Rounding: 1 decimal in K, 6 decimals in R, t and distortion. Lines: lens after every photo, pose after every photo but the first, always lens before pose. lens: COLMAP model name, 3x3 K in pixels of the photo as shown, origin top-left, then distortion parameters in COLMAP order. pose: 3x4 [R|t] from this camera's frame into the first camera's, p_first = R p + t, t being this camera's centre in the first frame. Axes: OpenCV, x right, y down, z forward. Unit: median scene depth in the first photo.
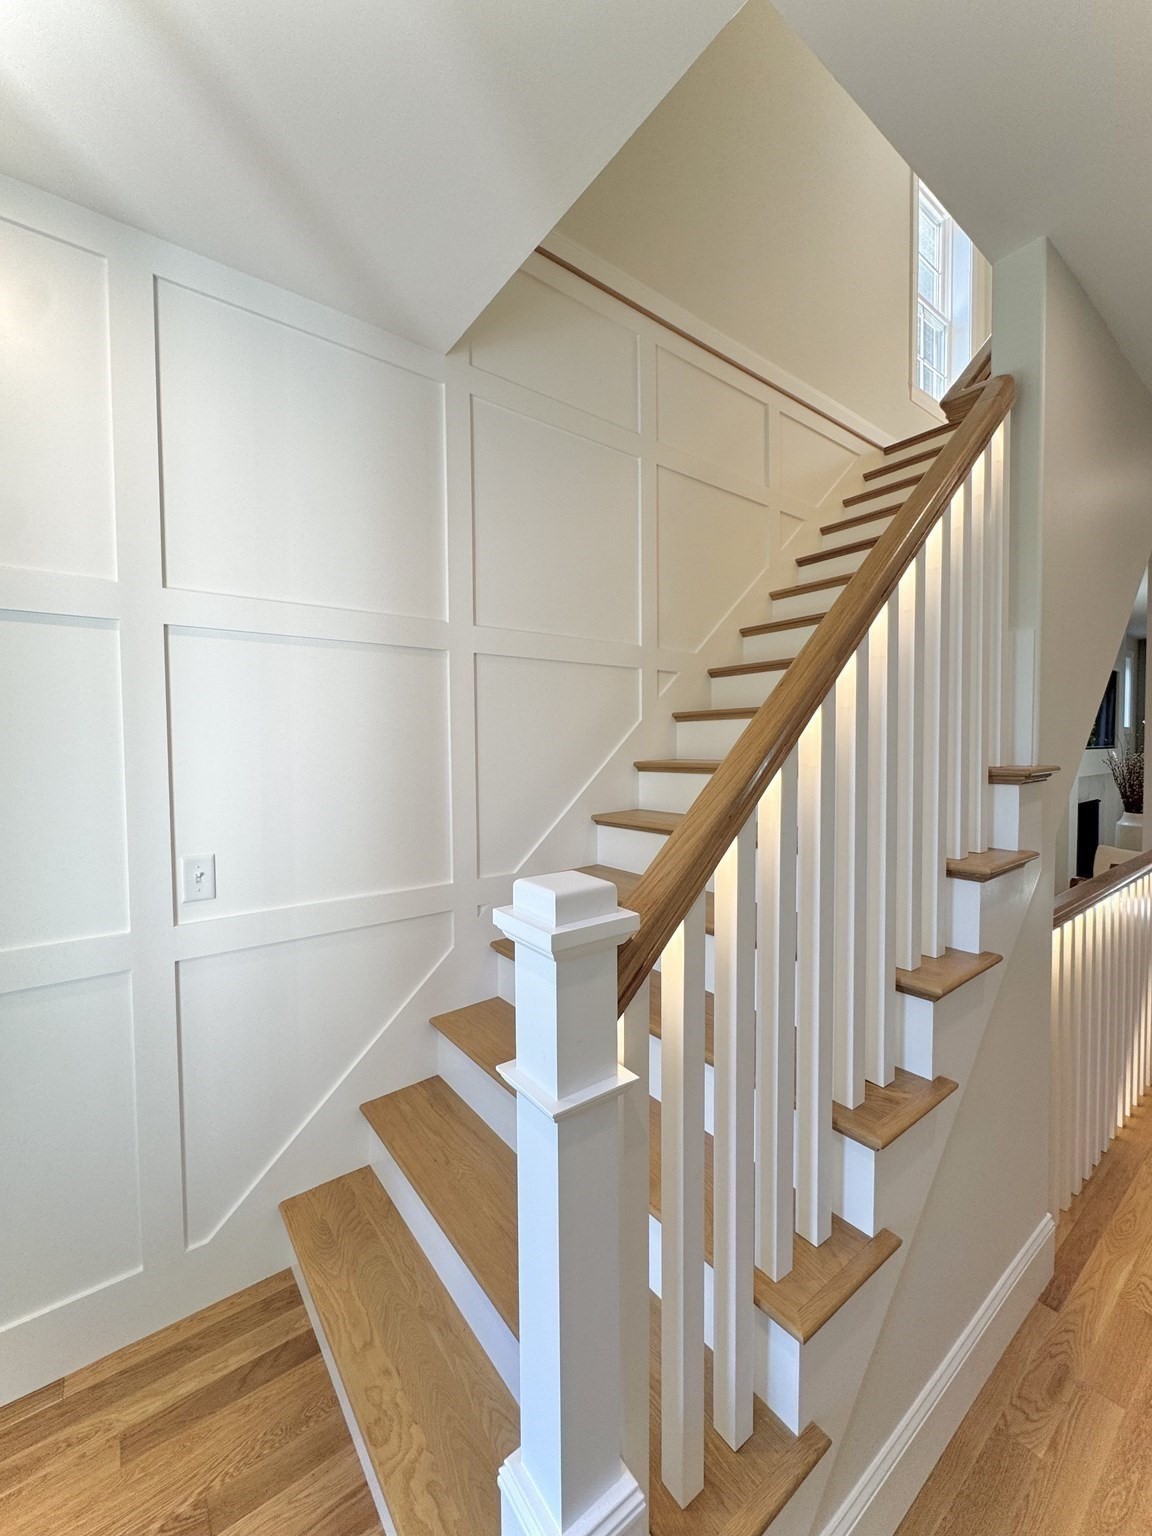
lens RADIAL K [[614.7, 0, 577.1], [0, 614.7, 765.2], [0, 0, 1]] dist [-0.003793, -0.000068]
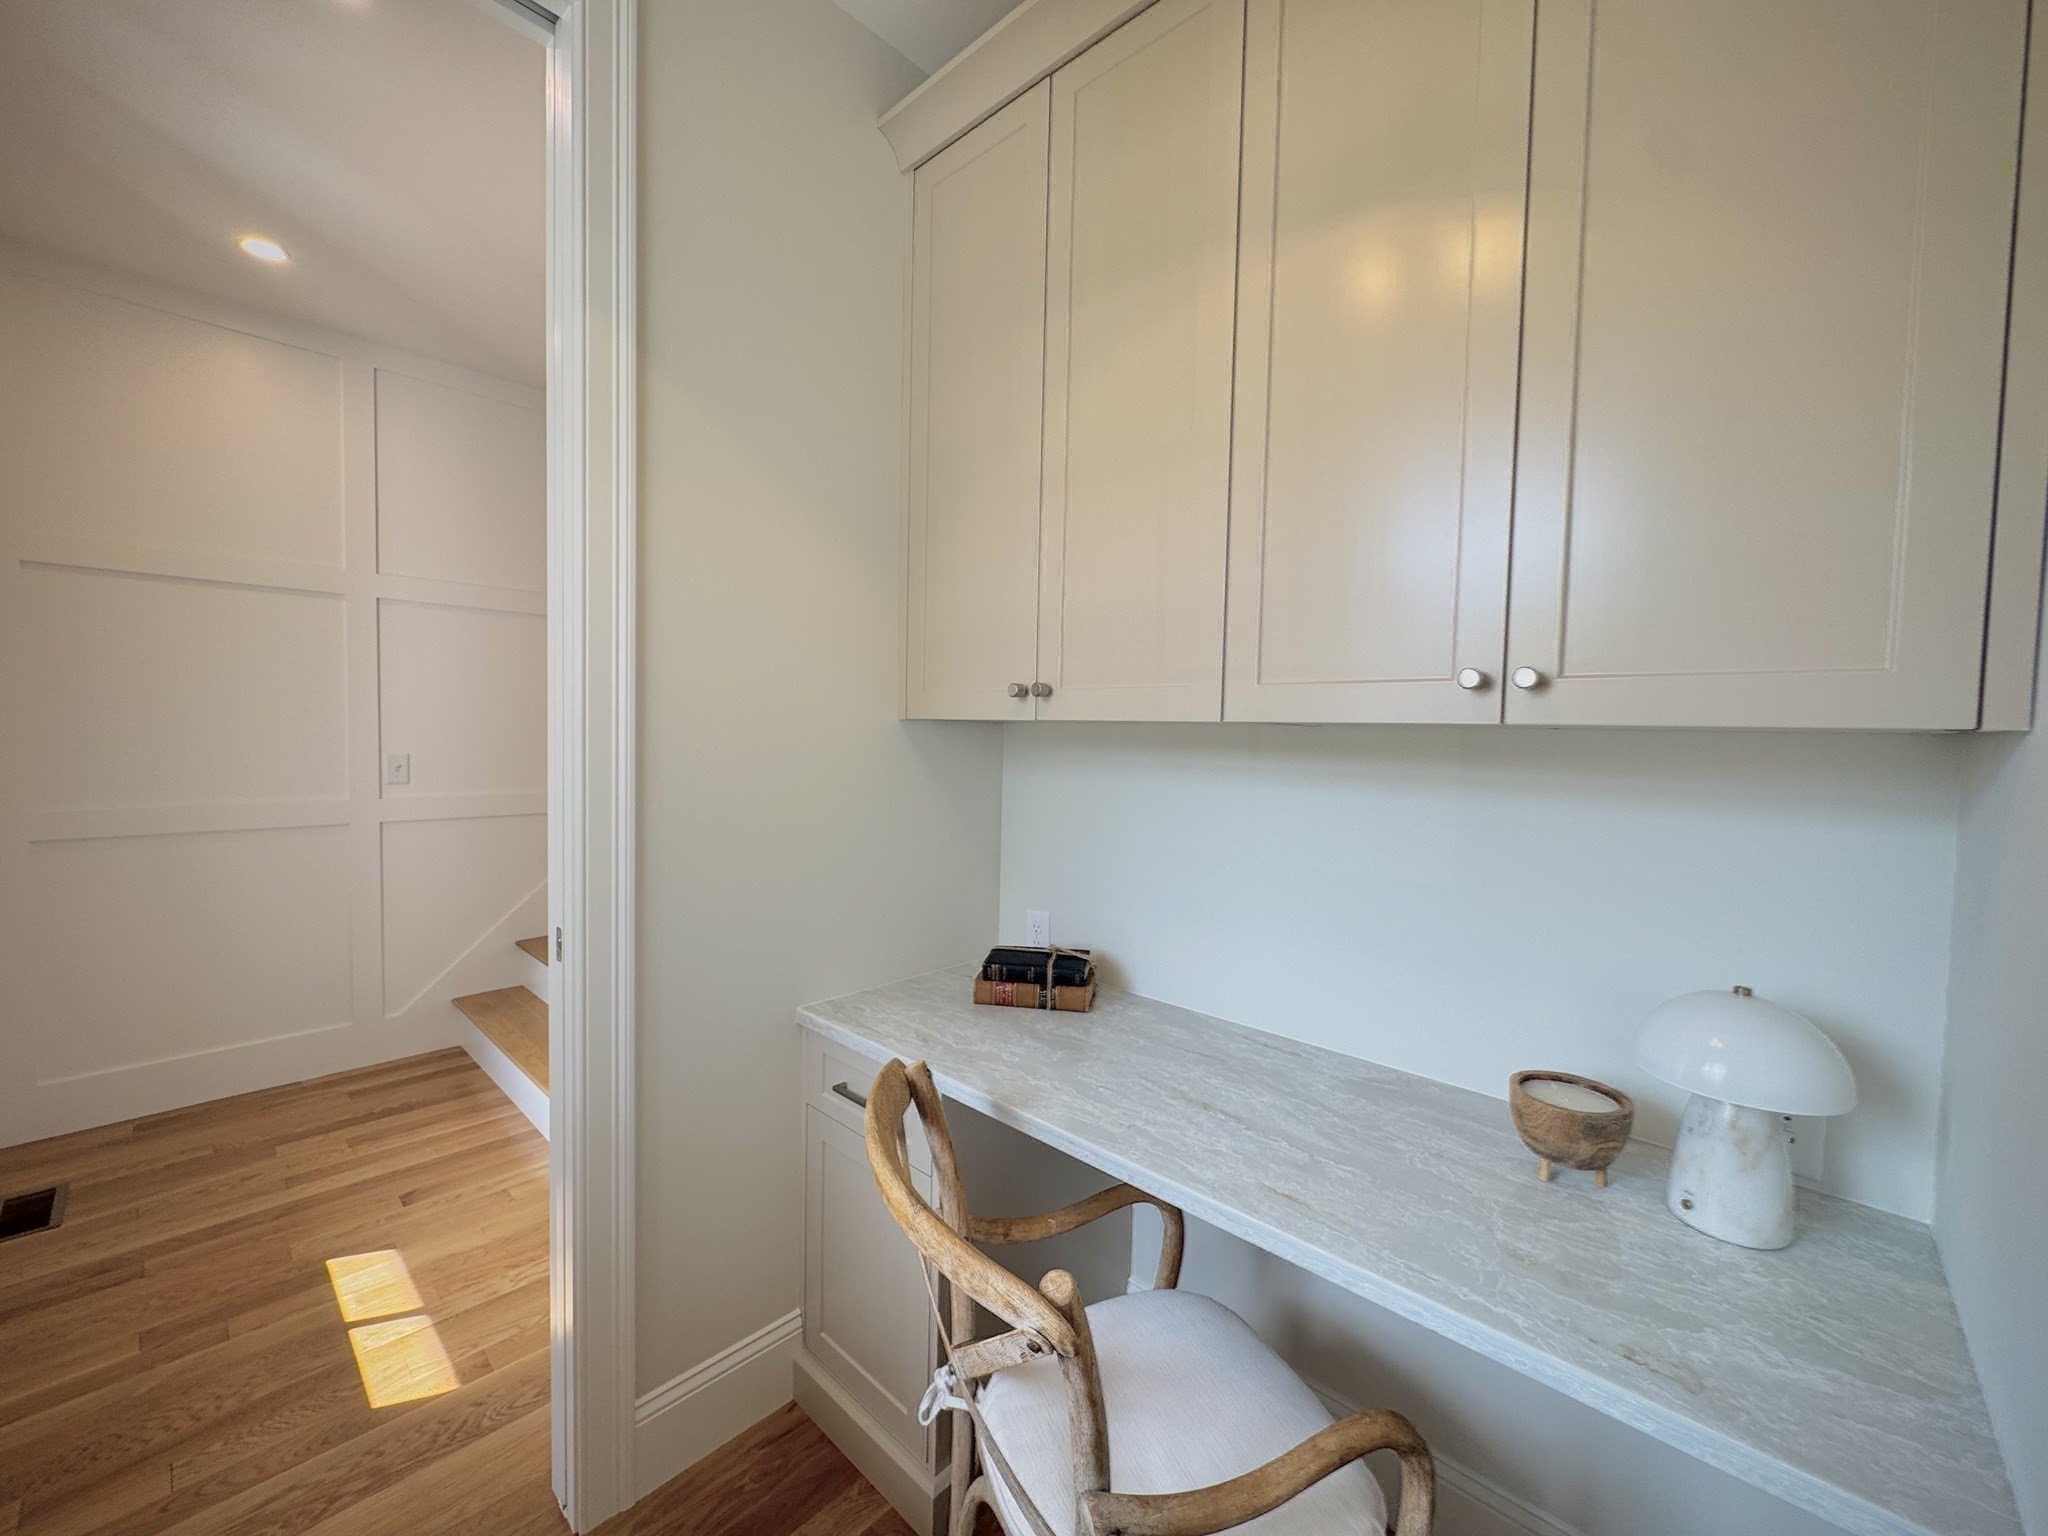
lens RADIAL K [[819.6, 0, 1024.3], [0, 819.6, 766.7], [0, 0, 1]] dist [-0.003793, -0.000068]
pose [[0.984971, 0.023938, 0.171053, 0.548634], [-0.026071, 0.999608, 0.010236, 0.121346], [-0.170741, -0.014542, 0.985209, -1.230356]]
